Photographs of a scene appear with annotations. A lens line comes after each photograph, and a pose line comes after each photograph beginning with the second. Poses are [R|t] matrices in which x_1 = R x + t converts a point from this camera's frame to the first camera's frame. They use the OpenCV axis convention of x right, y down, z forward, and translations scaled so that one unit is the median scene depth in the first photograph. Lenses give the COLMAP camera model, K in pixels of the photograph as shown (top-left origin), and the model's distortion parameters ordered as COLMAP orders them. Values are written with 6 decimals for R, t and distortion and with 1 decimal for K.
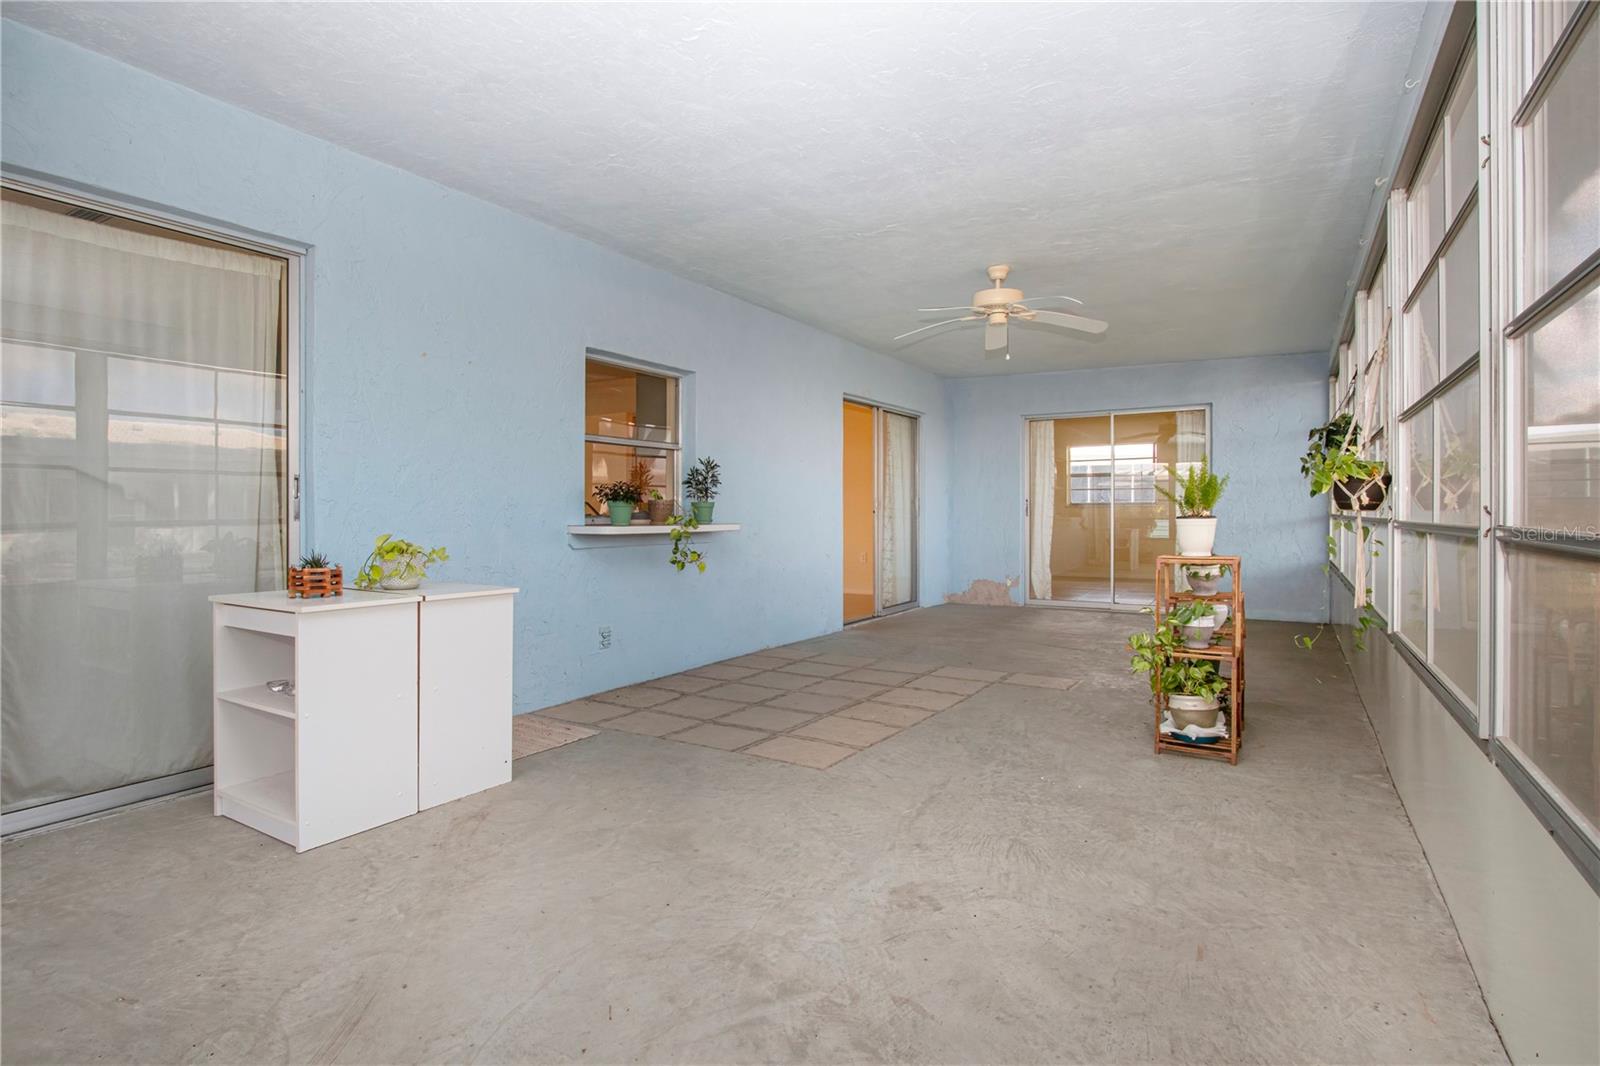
lens RADIAL K [[808.4, 0, 832.4], [0, 808.4, 504.9], [0, 0, 1]] dist [-0.024287, 0.008027]
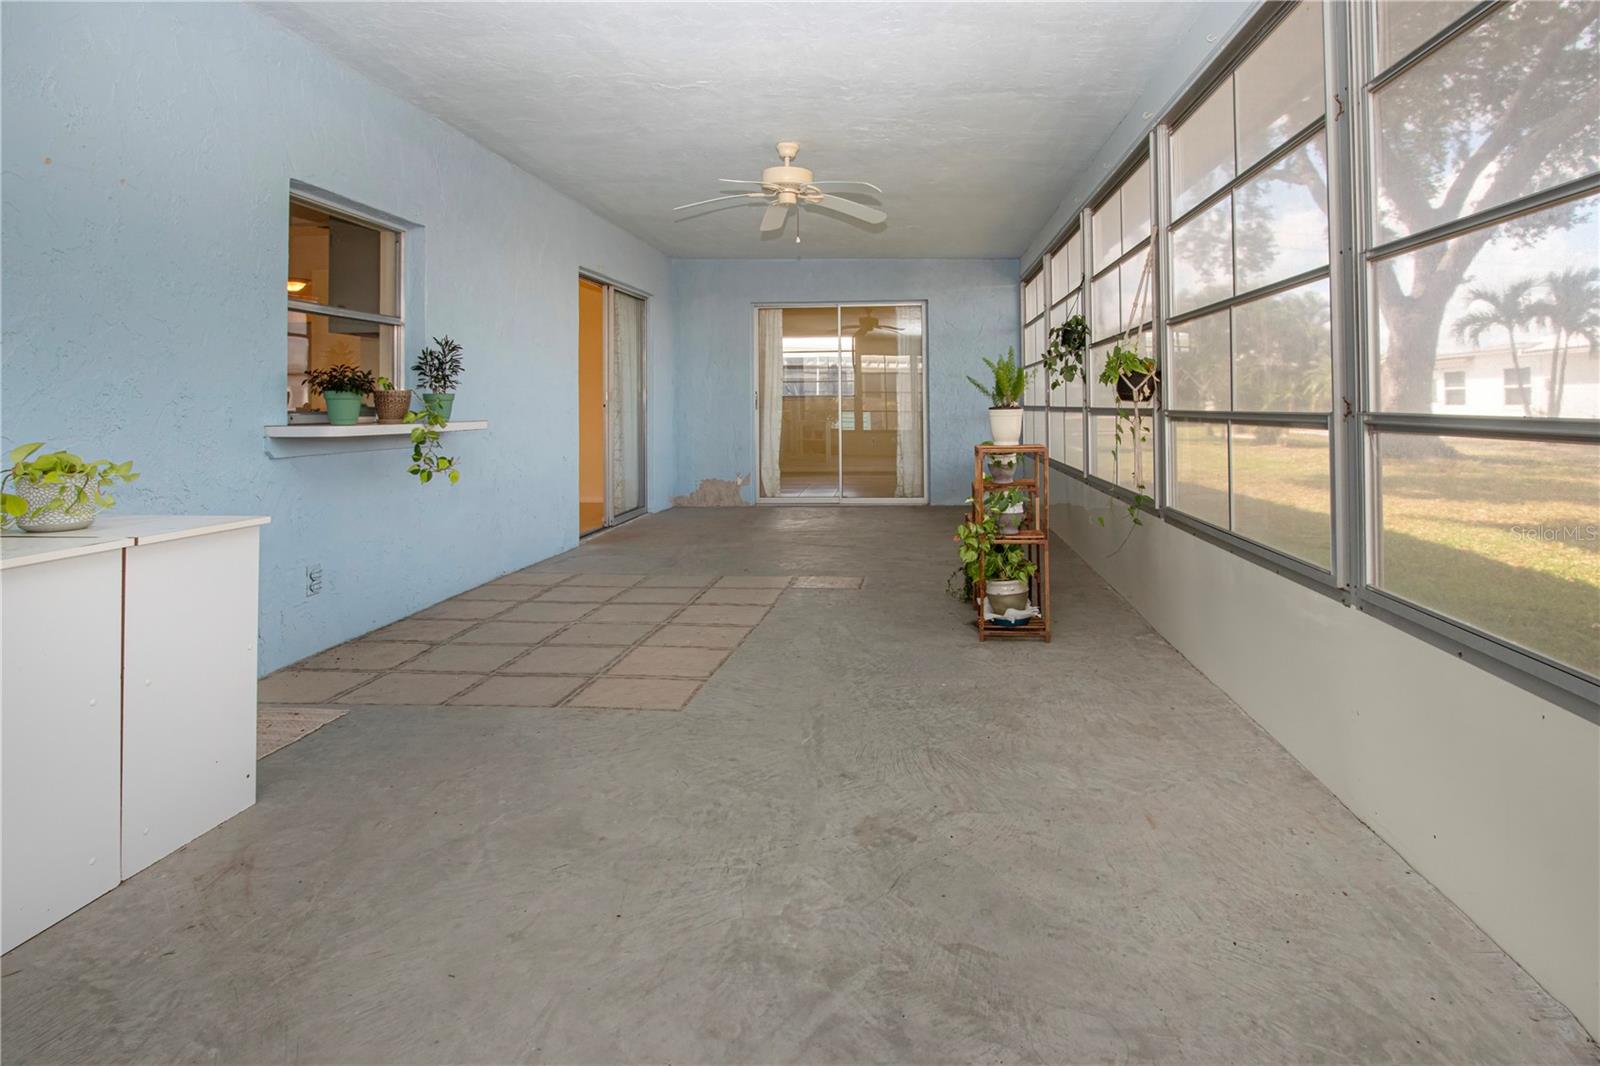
lens RADIAL K [[870.4, 0, 803.1], [0, 870.4, 378.8], [0, 0, 1]] dist [-0.016917, 0.002599]
pose [[0.885198, 0.009847, 0.465110, -0.259656], [0.000877, 0.999739, -0.022836, 0.002135], [-0.465214, 0.020622, 0.884958, 0.104818]]
